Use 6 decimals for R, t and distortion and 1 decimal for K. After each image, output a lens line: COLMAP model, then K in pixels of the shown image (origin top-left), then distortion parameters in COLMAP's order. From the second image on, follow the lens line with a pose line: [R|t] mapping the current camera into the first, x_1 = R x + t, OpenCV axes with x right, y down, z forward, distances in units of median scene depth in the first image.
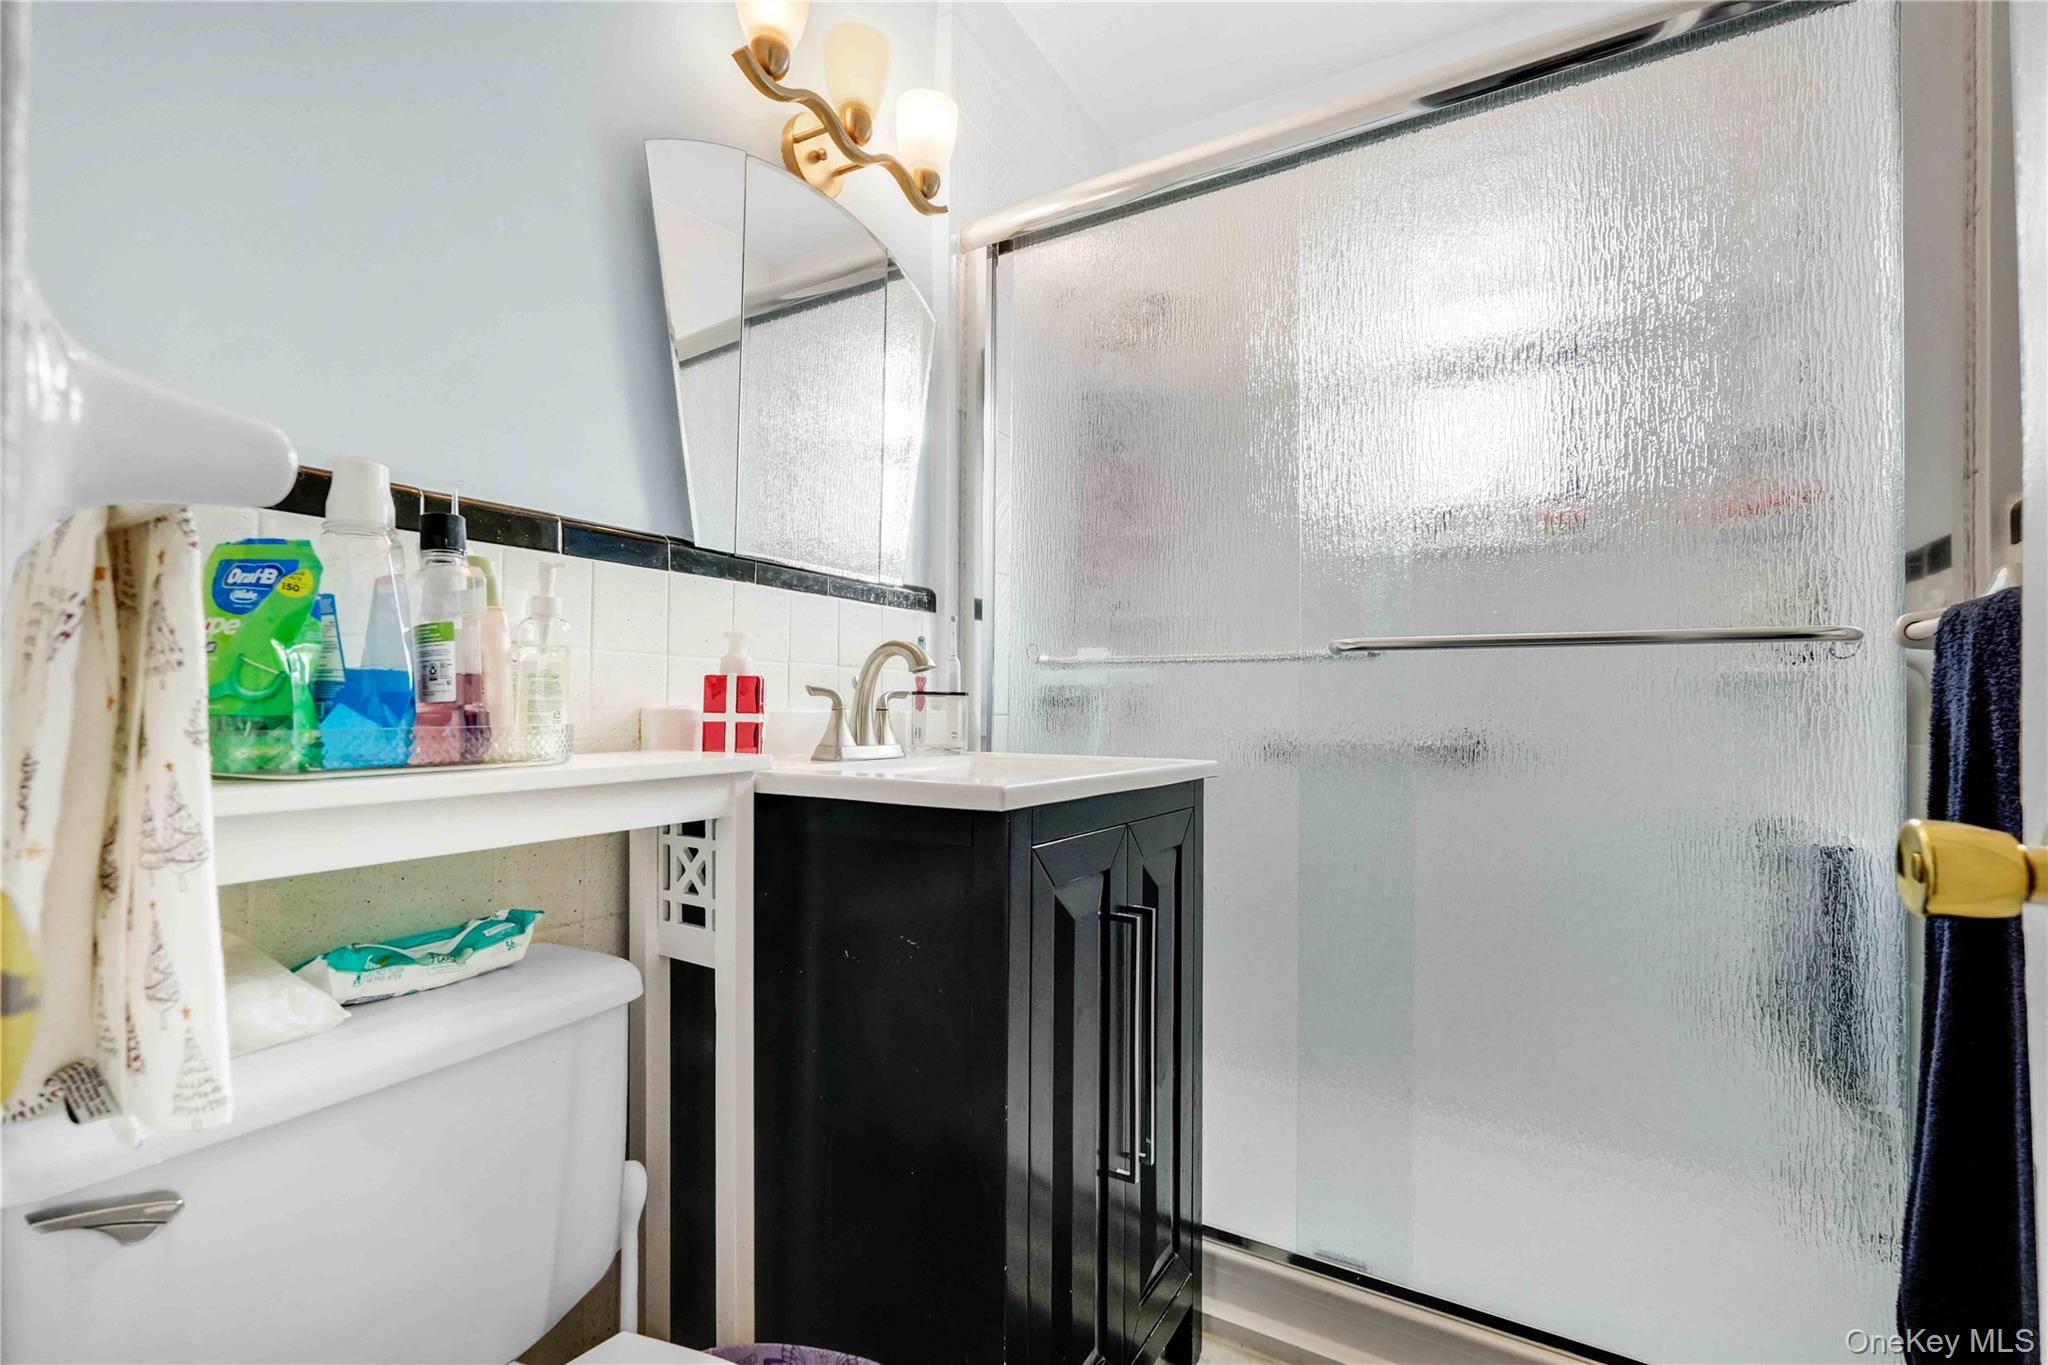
lens RADIAL K [[911.1, 0, 1023.7], [0, 911.1, 698.0], [0, 0, 1]] dist [-0.017966, 0.019083]
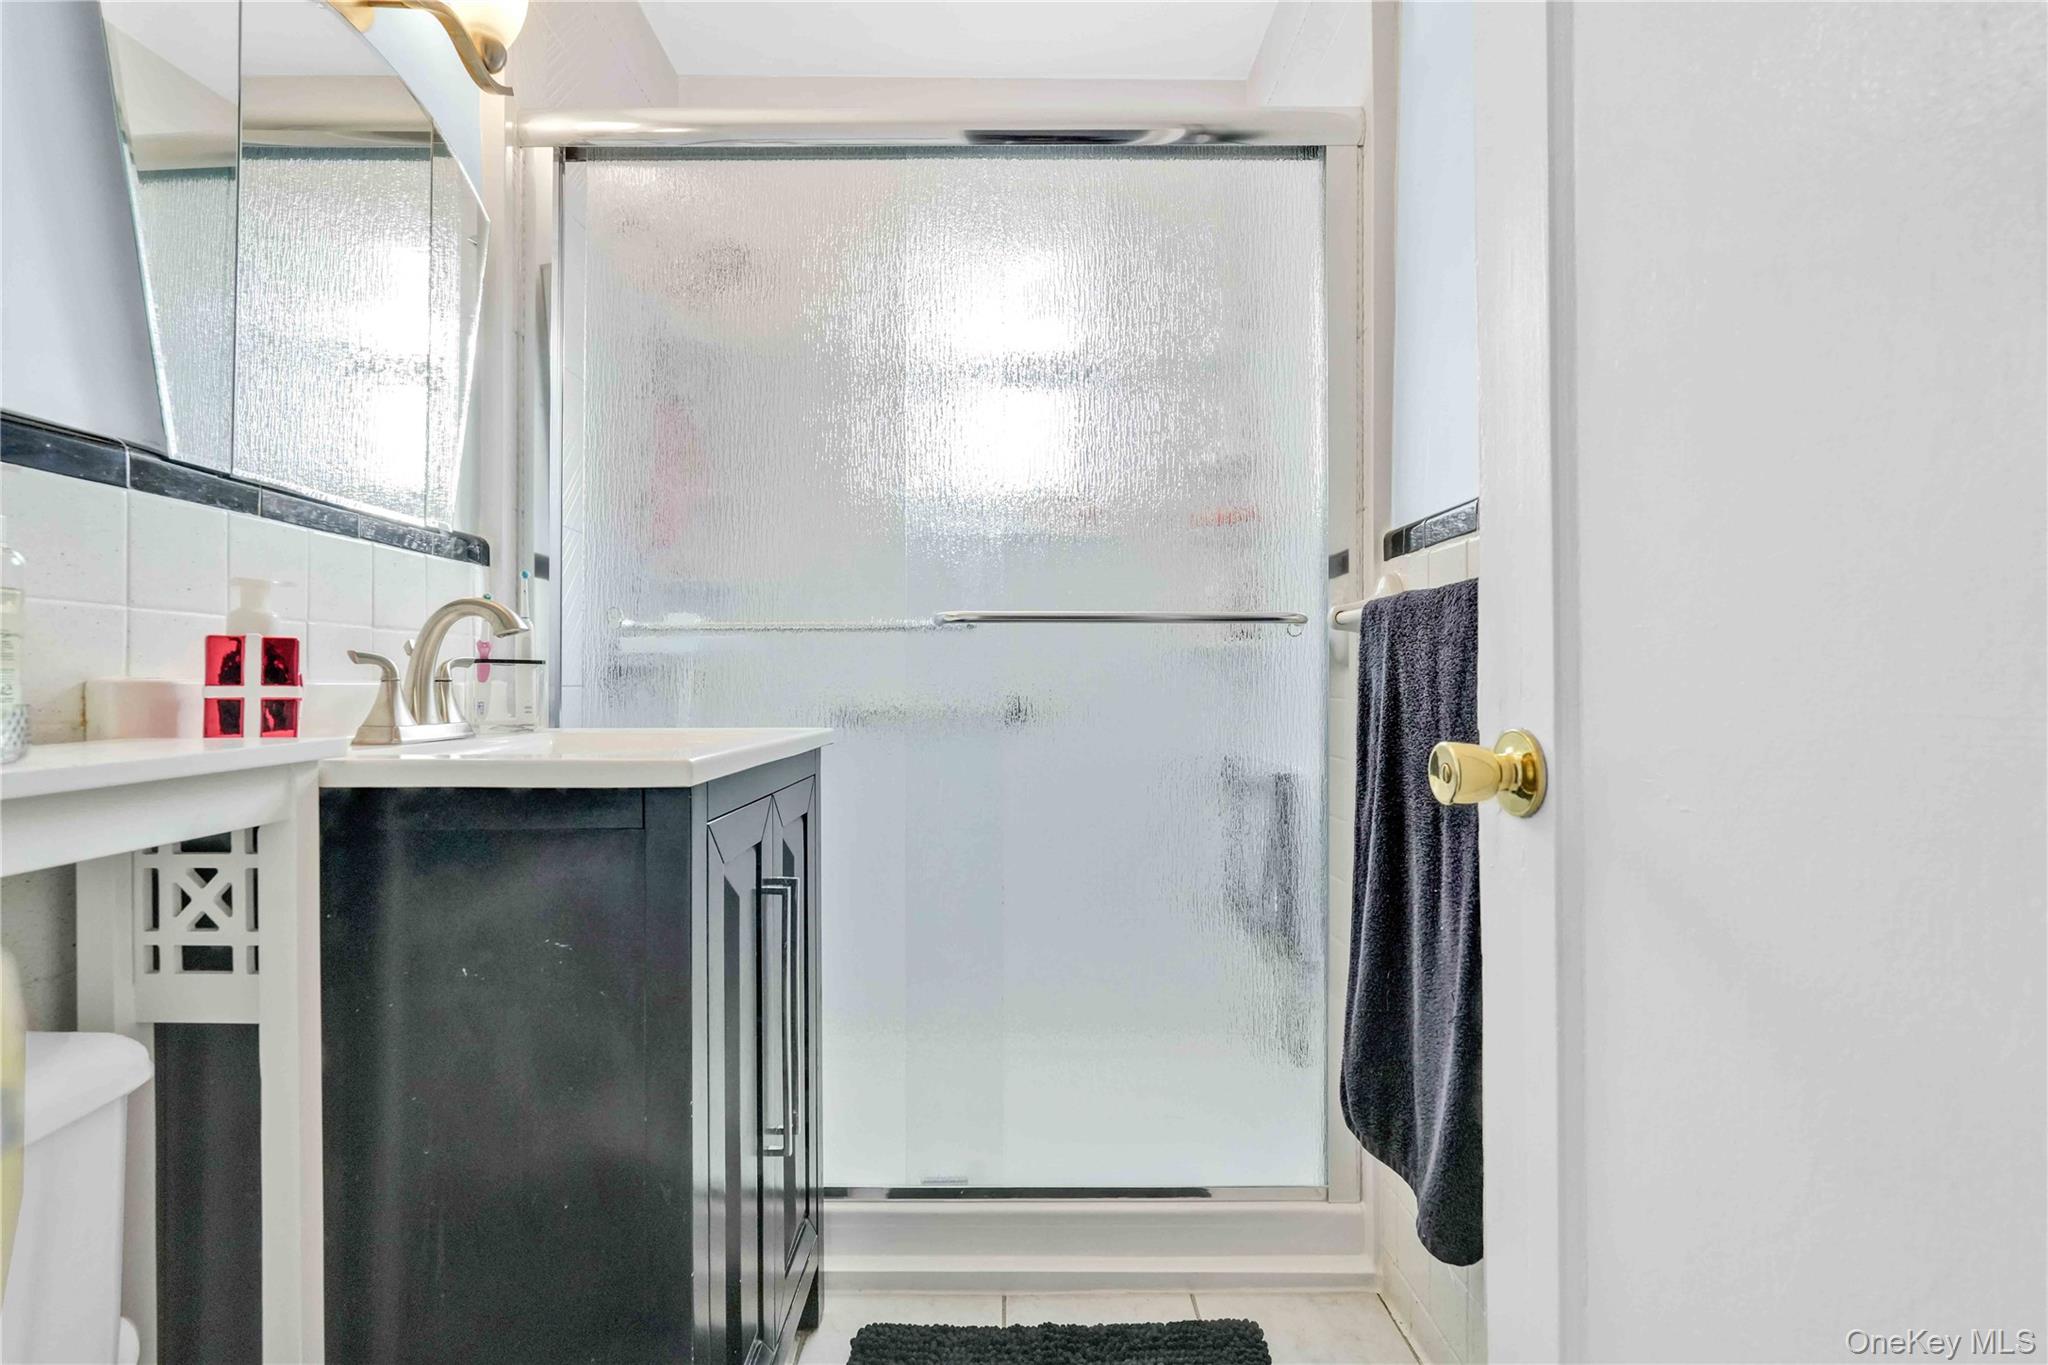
lens RADIAL K [[914.4, 0, 1027.9], [0, 914.4, 679.8], [0, 0, 1]] dist [-0.010288, 0.012142]
pose [[0.861581, -0.009055, 0.507539, -0.127407], [0.002381, 0.999902, 0.013797, 0.002024], [-0.507614, -0.010679, 0.861518, 0.013800]]
